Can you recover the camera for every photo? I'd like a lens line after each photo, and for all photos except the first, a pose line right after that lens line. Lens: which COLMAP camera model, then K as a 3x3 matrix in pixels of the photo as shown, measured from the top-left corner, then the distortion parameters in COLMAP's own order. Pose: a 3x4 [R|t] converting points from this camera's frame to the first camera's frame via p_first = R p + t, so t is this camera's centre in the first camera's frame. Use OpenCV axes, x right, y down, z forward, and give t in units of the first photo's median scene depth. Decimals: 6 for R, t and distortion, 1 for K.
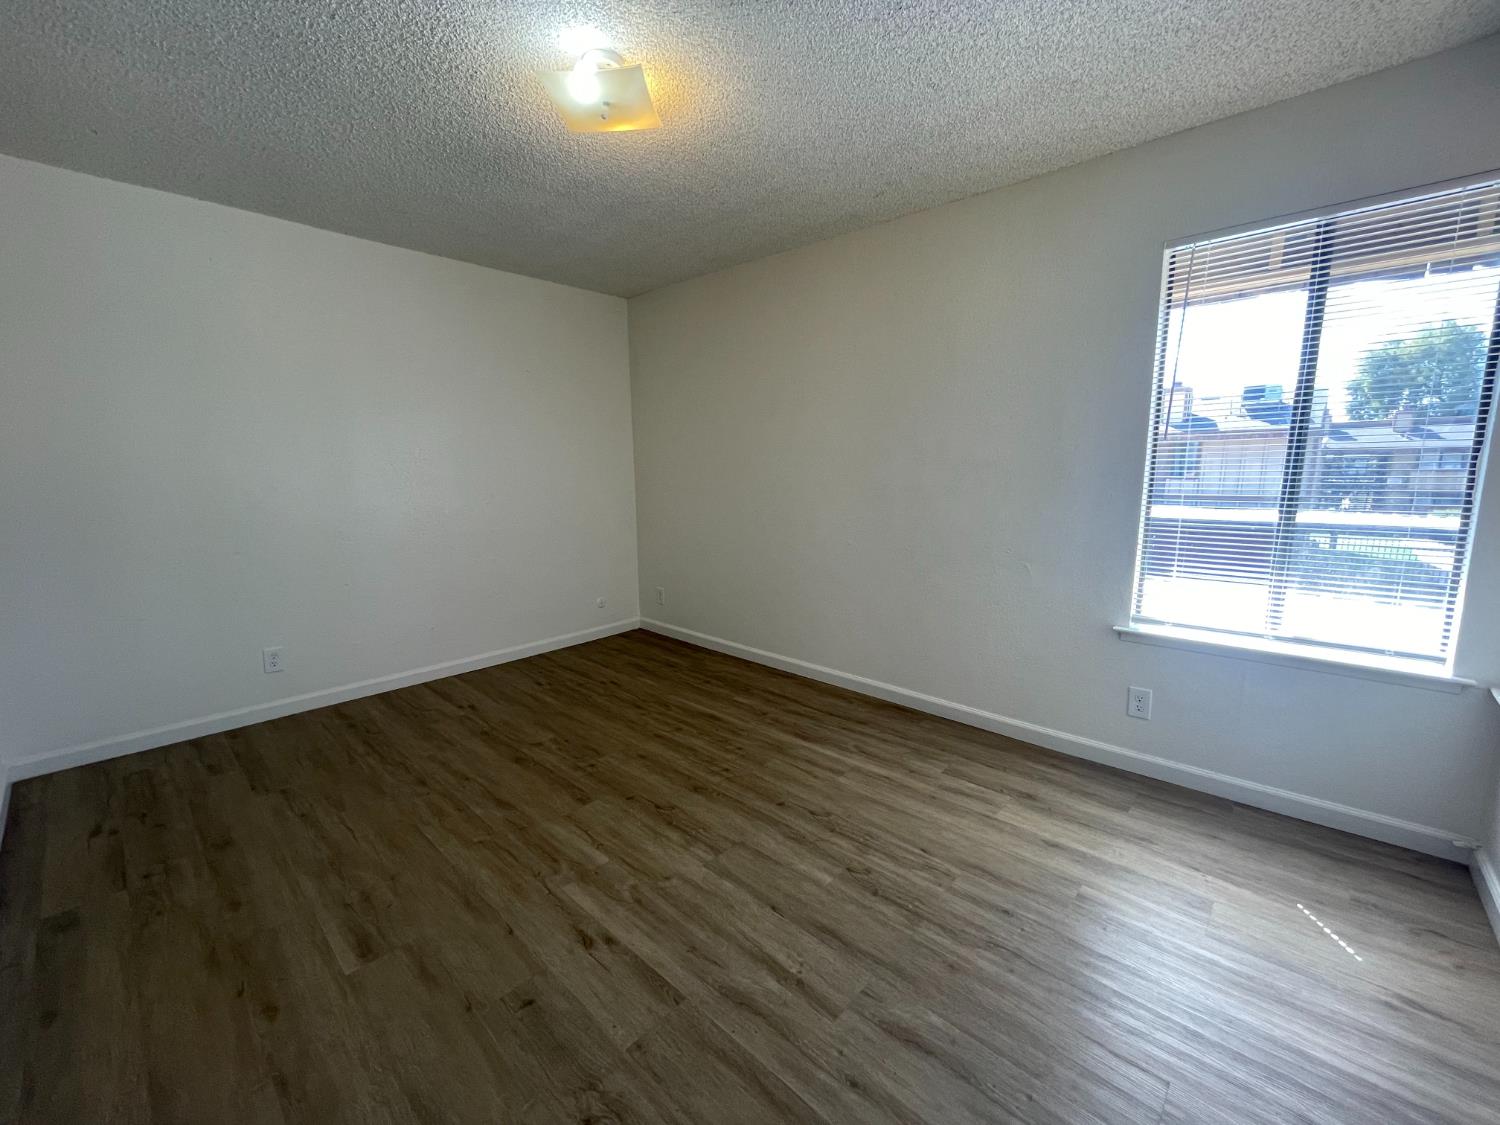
lens RADIAL K [[607.8, 0, 750.8], [0, 607.8, 563.5], [0, 0, 1]] dist [-0.001824, 0.000367]
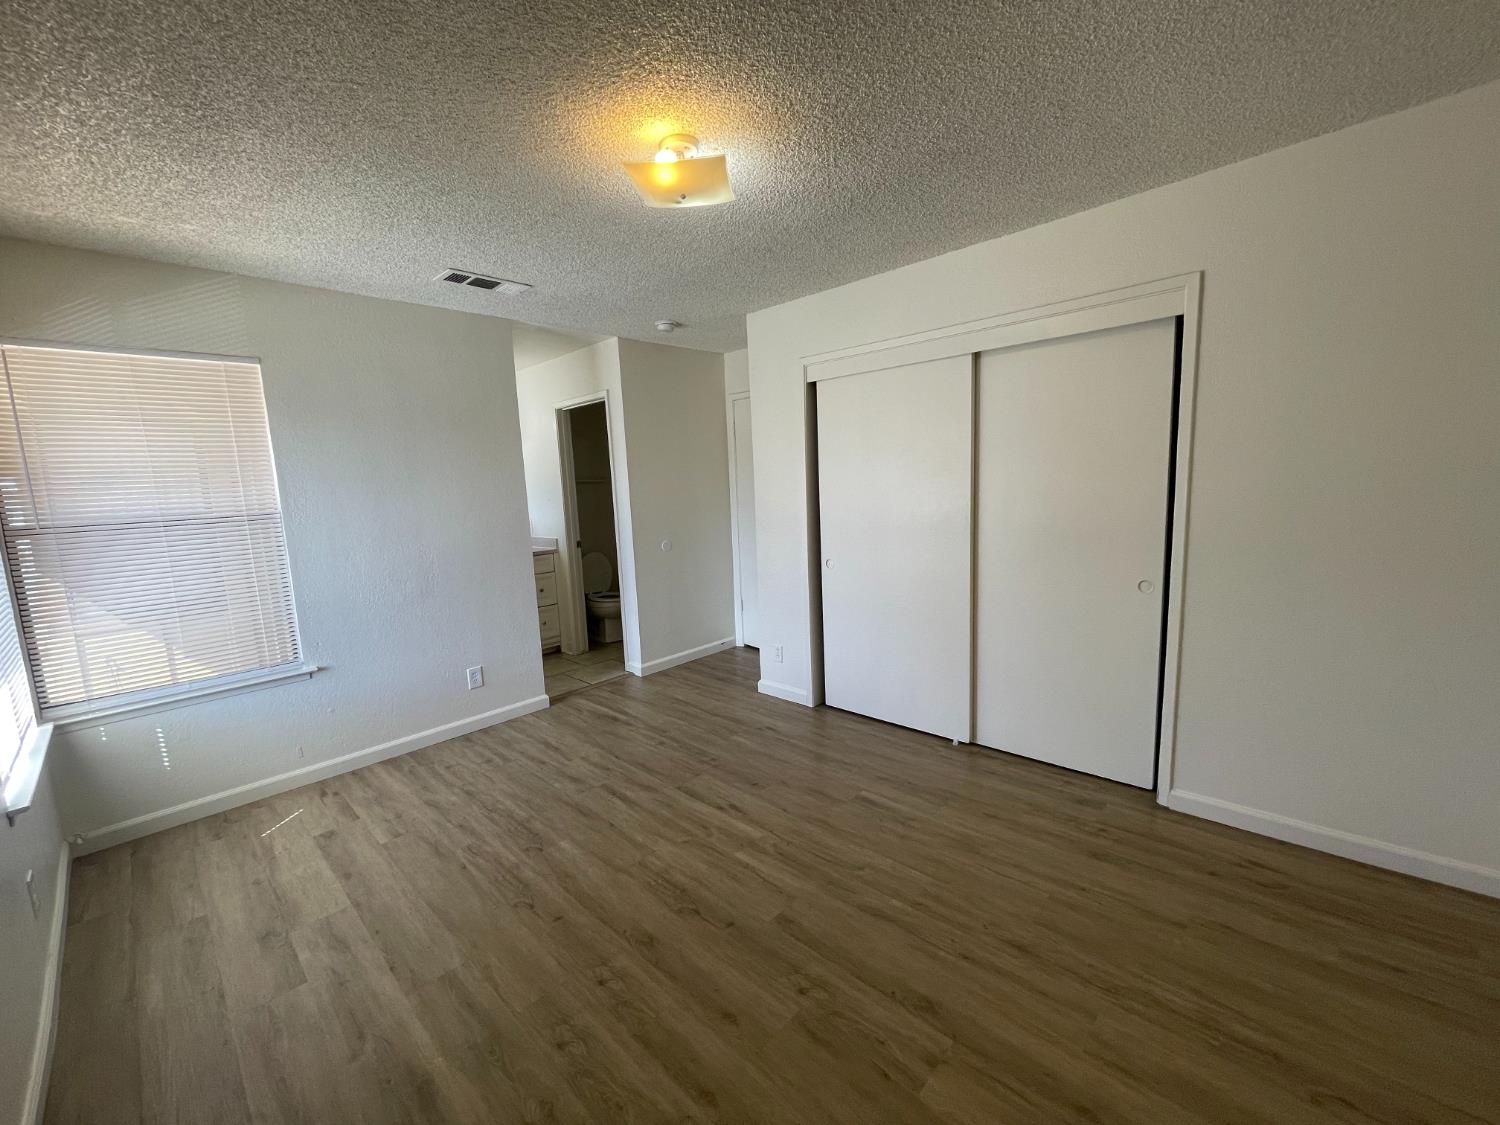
lens RADIAL K [[607.8, 0, 750.9], [0, 607.8, 564.2], [0, 0, 1]] dist [-0.001824, 0.000367]
pose [[-0.998370, 0.050613, 0.026370, -0.313749], [0.056131, 0.954319, 0.293470, -0.379937], [-0.010312, 0.294472, -0.955605, 1.893673]]
